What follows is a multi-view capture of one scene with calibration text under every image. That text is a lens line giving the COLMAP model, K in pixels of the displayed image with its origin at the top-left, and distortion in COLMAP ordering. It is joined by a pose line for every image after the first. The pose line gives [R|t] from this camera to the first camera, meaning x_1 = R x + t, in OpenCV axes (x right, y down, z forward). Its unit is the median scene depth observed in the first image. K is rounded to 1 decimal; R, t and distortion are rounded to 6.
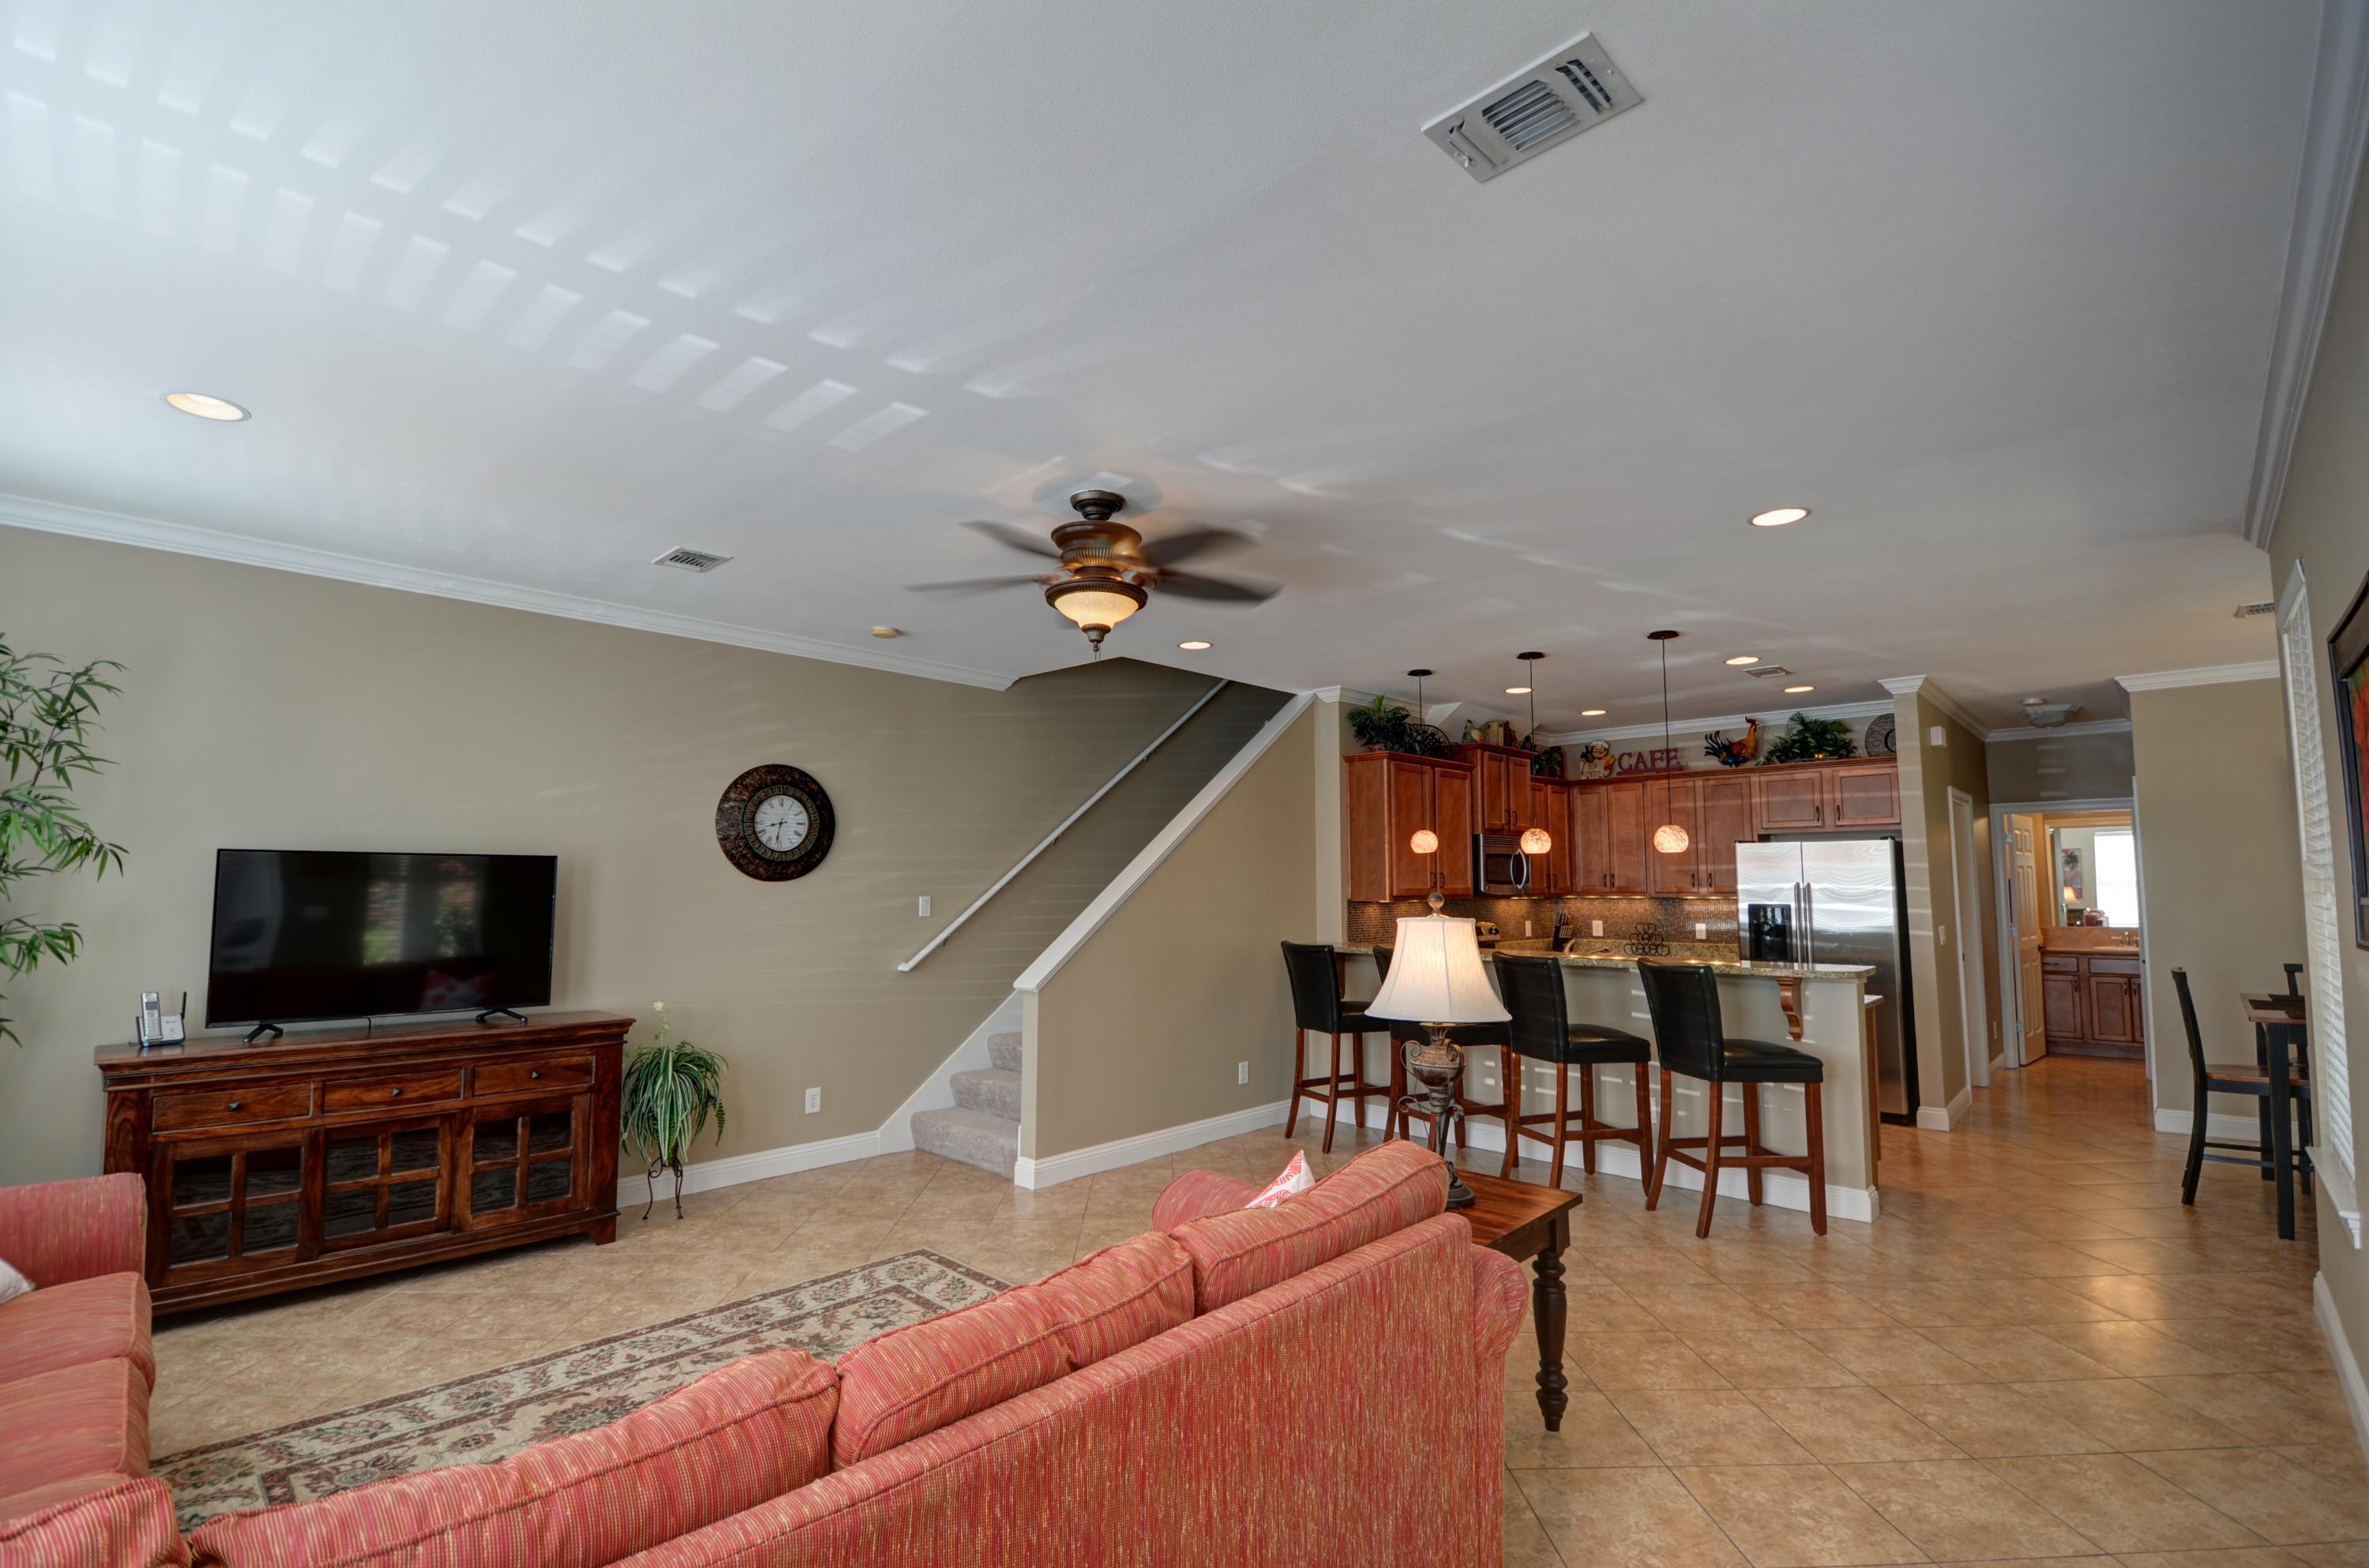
lens RADIAL K [[1048.6, 0, 1171.7], [0, 1048.6, 788.8], [0, 0, 1]] dist [-0.002867, -0.009655]
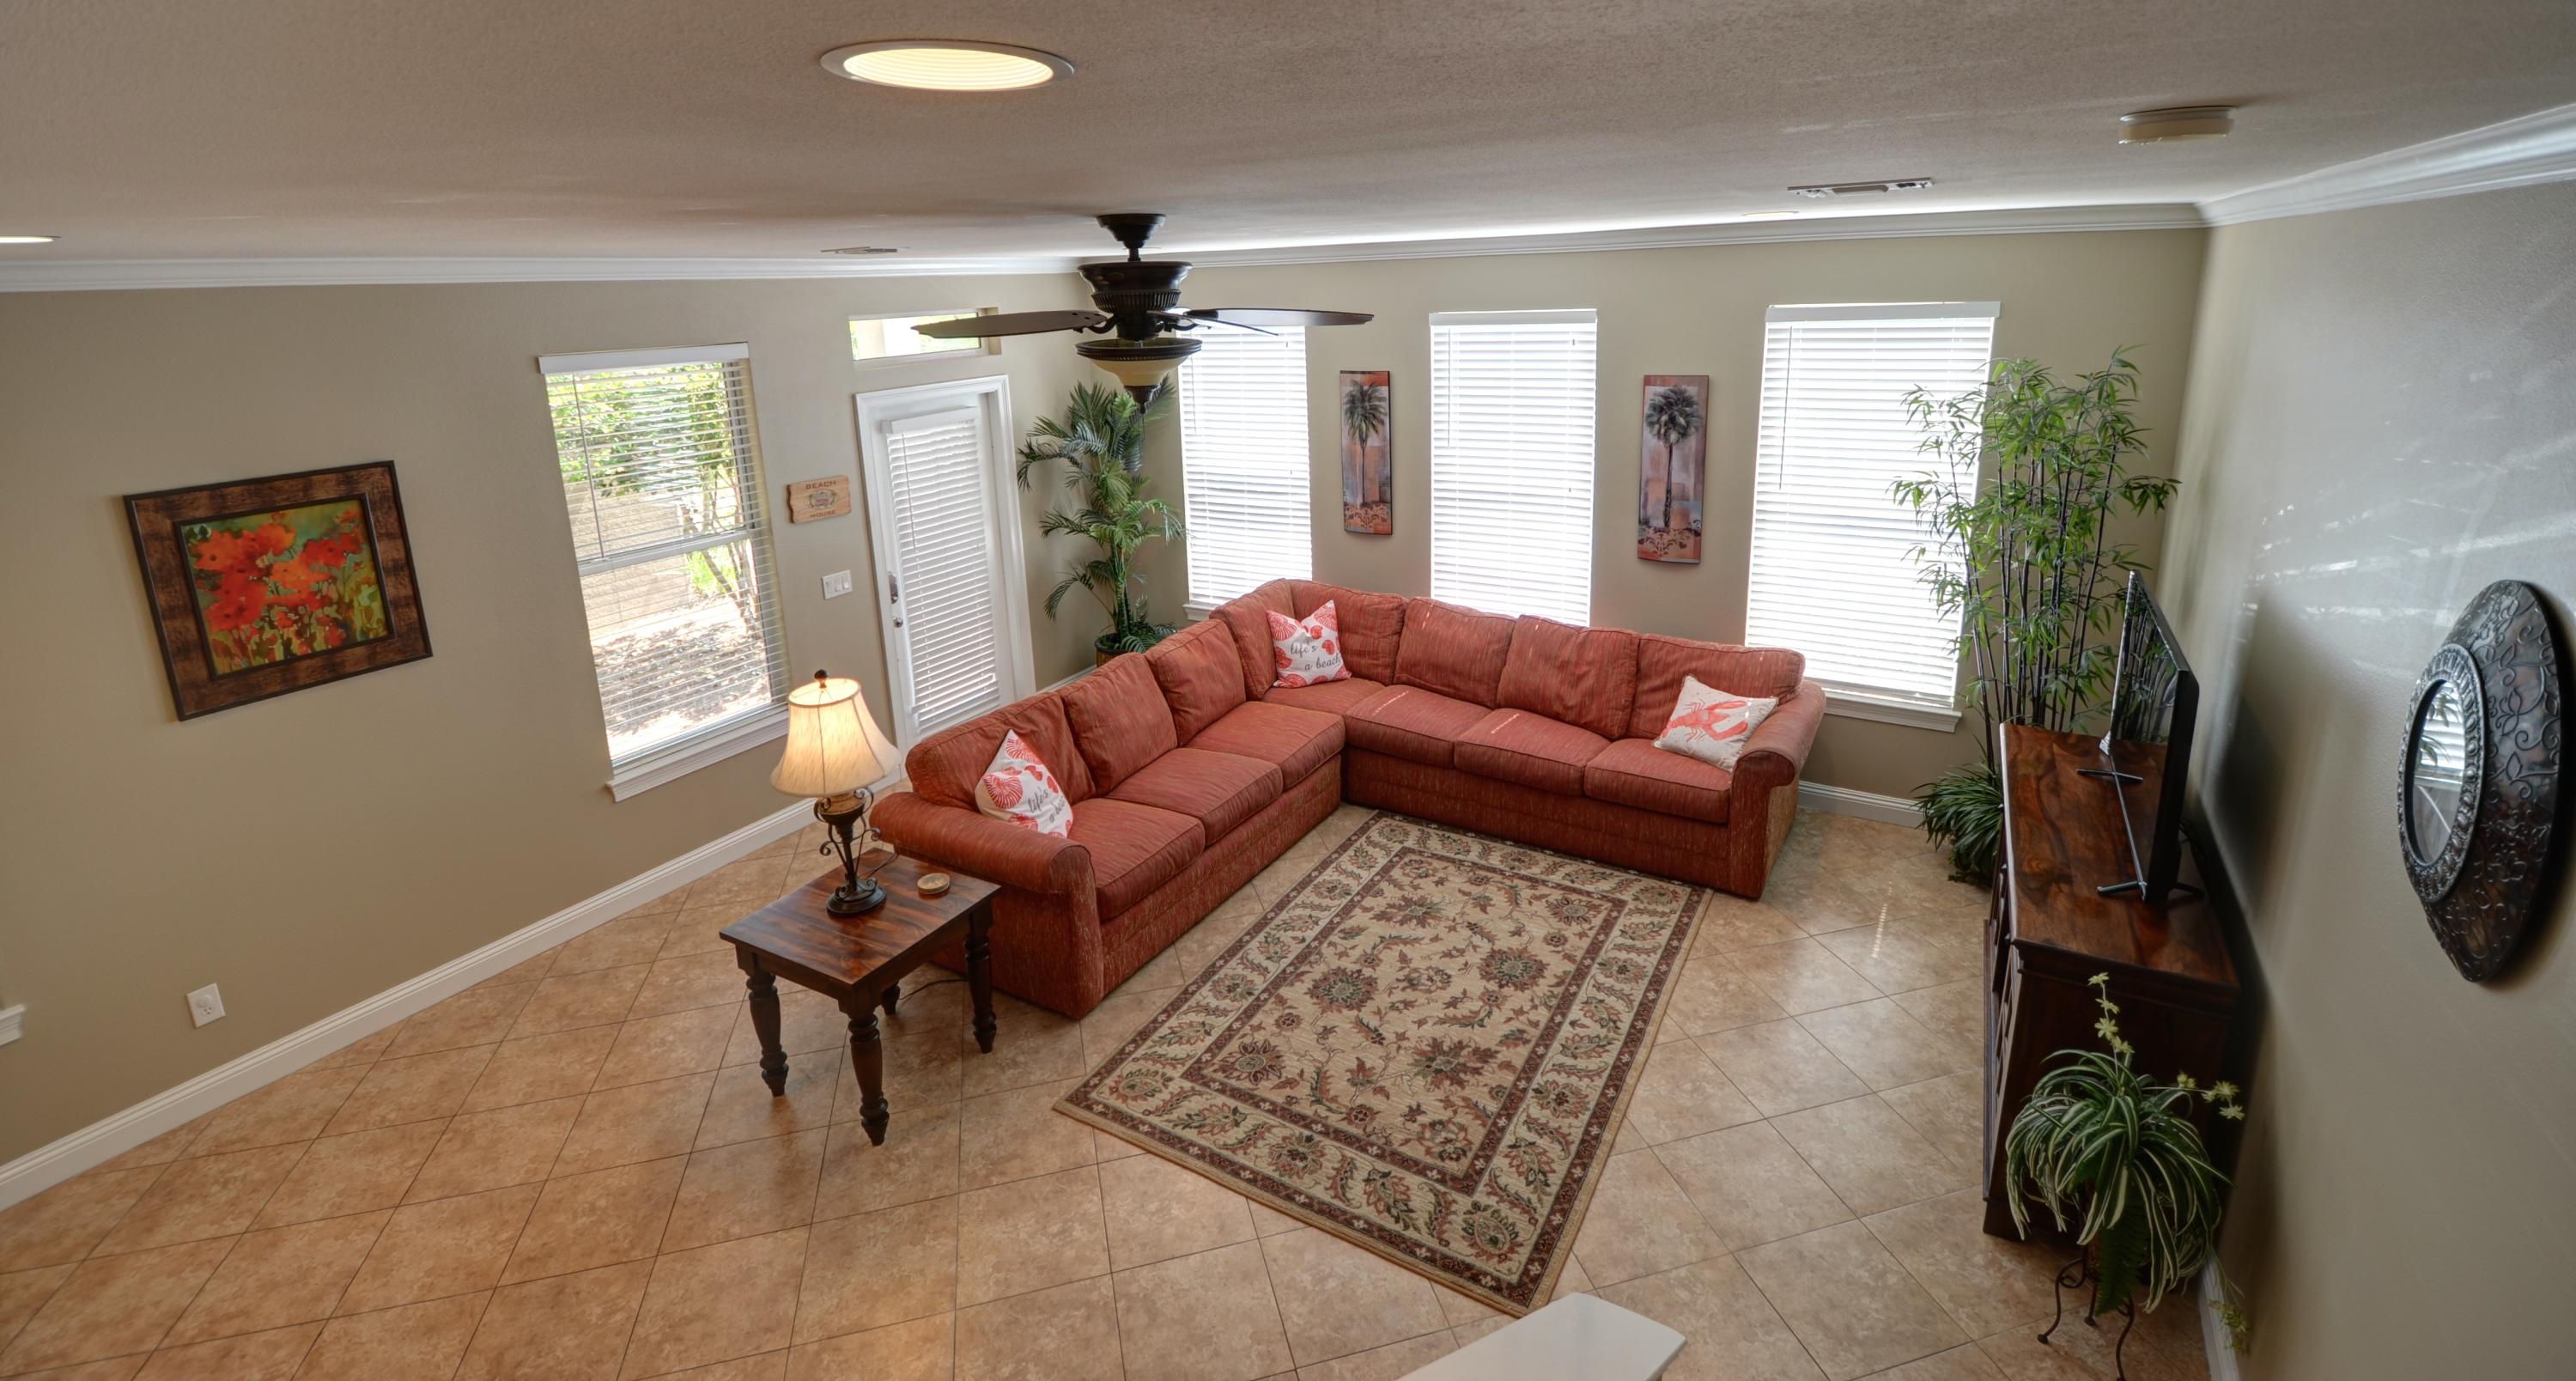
lens RADIAL K [[1137.6, 0, 1271.6], [0, 1137.6, 548.2], [0, 0, 1]] dist [-0.022141, -0.003169]
pose [[-0.972414, 0.081949, -0.218393, 0.013631], [0.052722, 0.989243, 0.136451, -0.063917], [0.227226, 0.121173, -0.966274, 0.874666]]
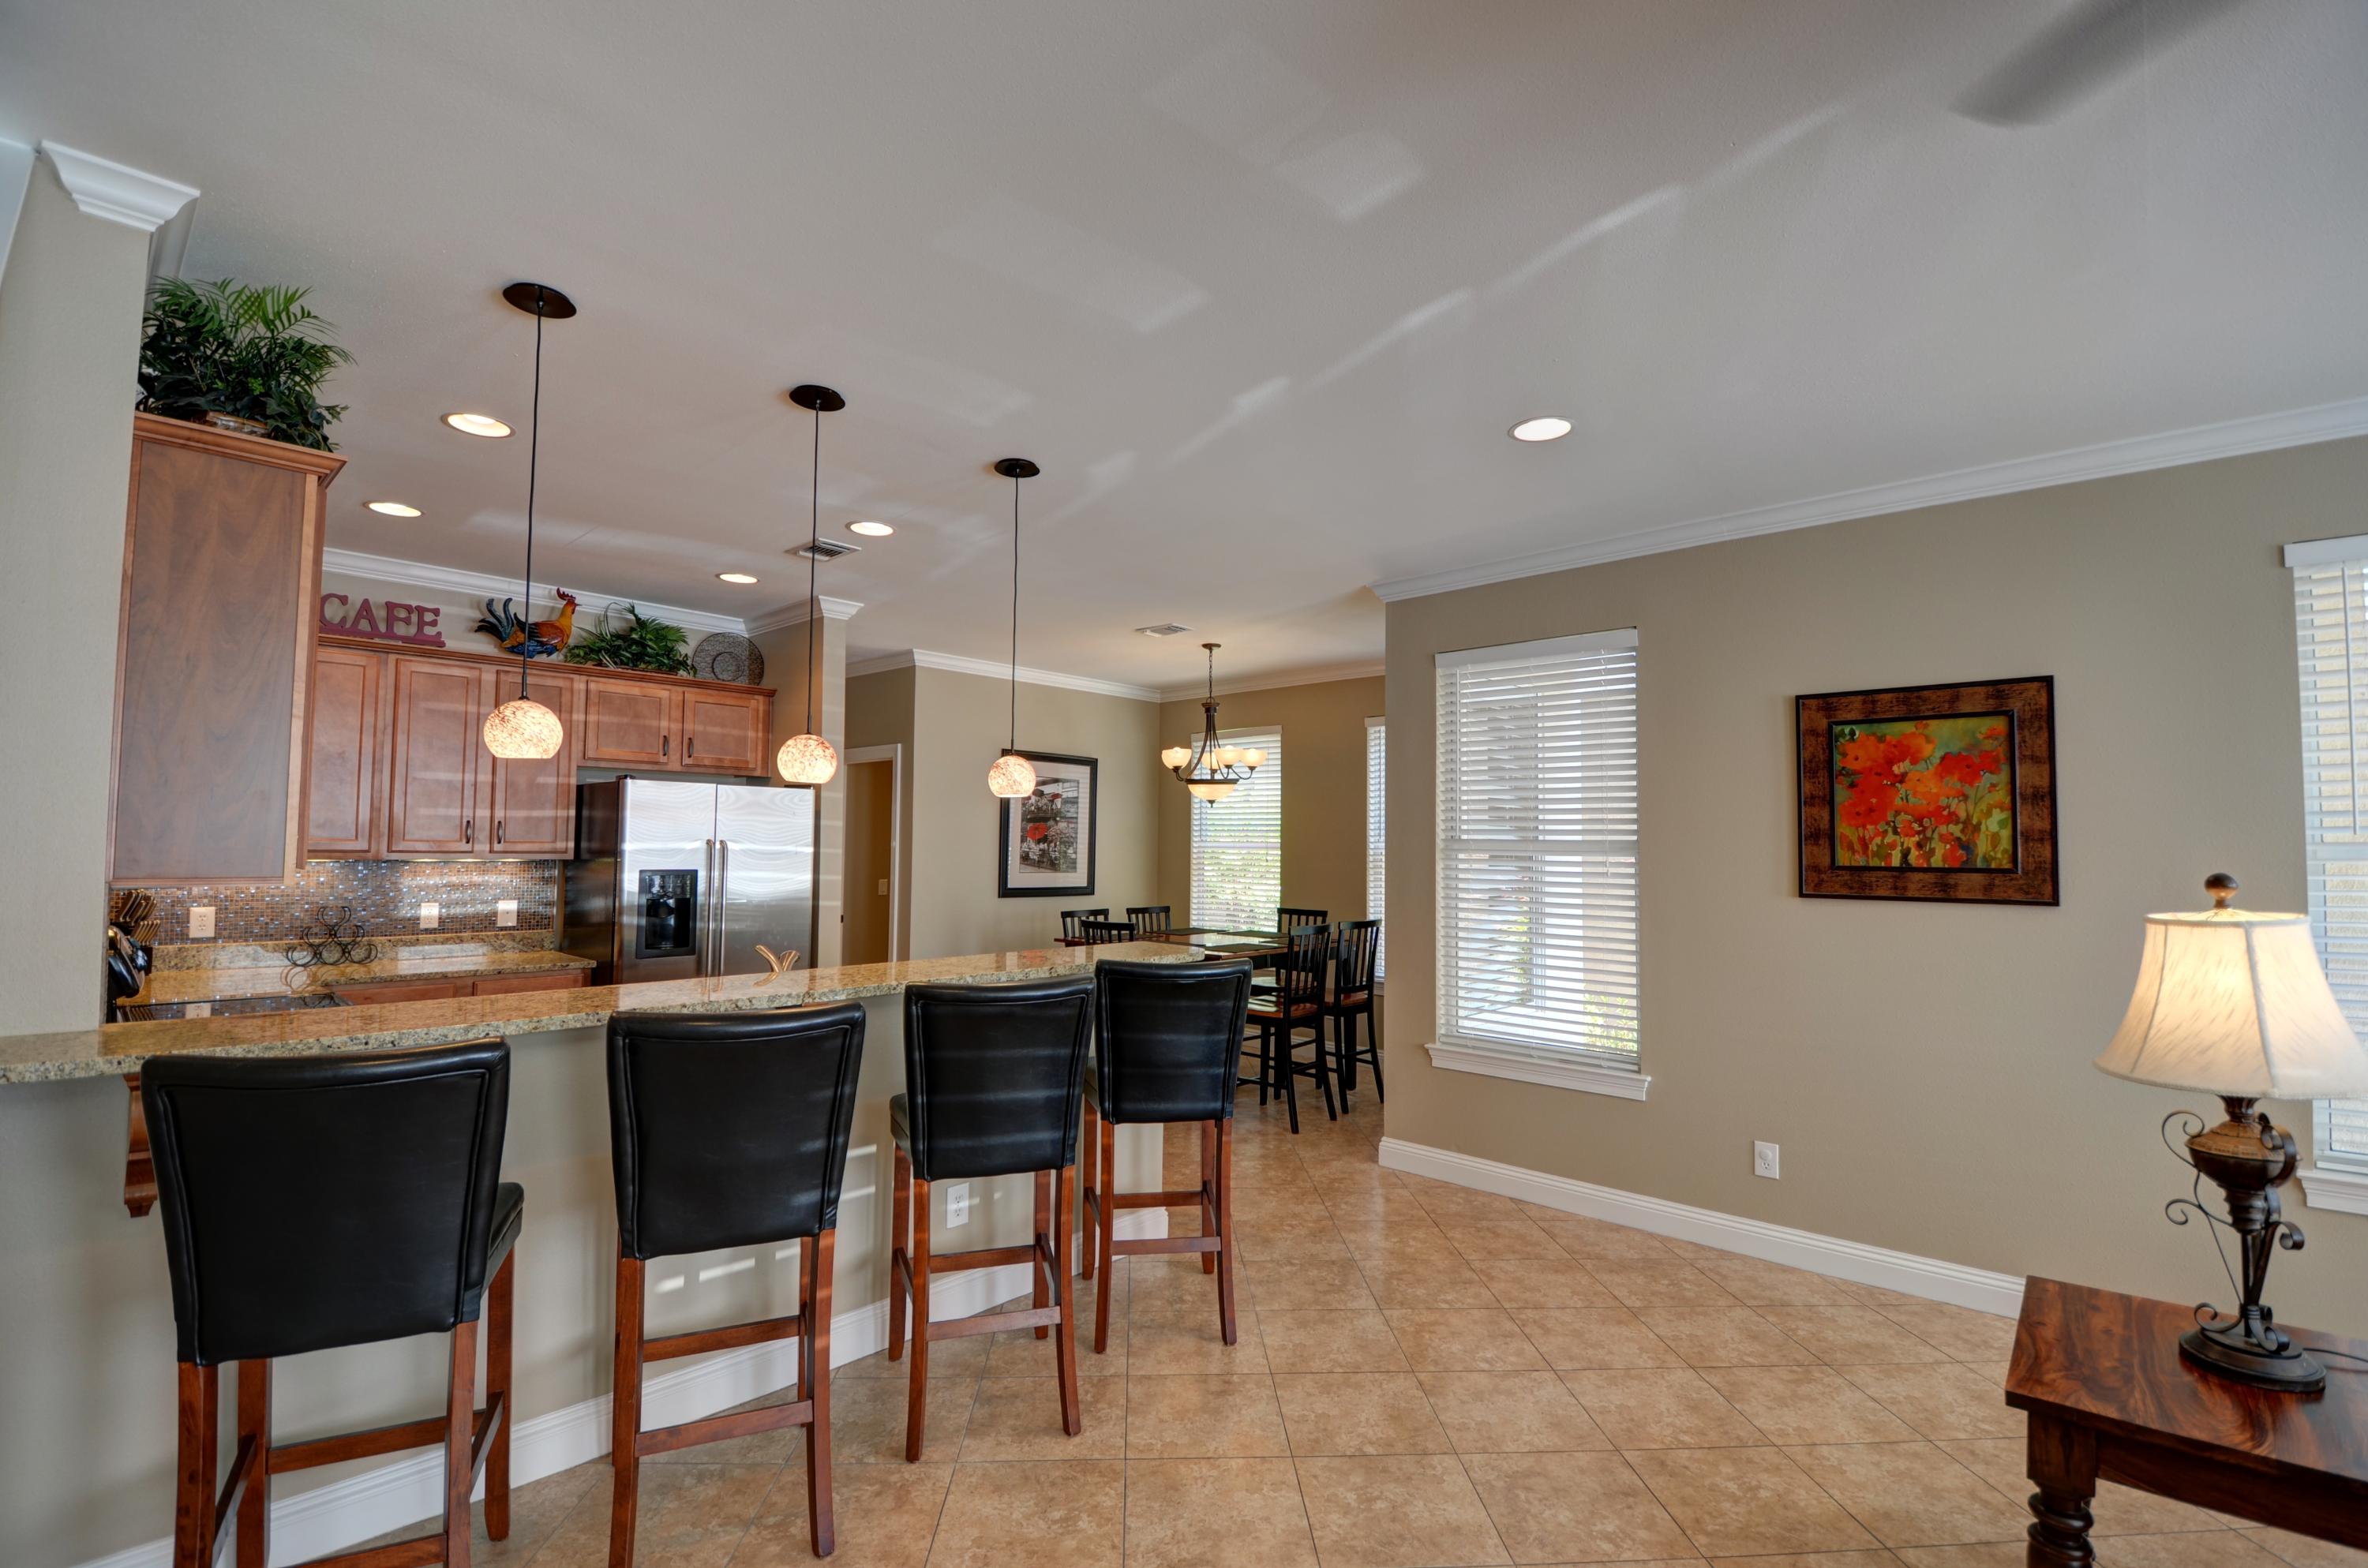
lens RADIAL K [[1048.1, 0, 1195.0], [0, 1048.1, 801.1], [0, 0, 1]] dist [-0.002867, -0.009655]
pose [[-0.032361, 0.043756, 0.998518, -0.126976], [-0.103143, 0.993561, -0.046881, 0.057057], [-0.994140, -0.104507, -0.027640, 0.628293]]
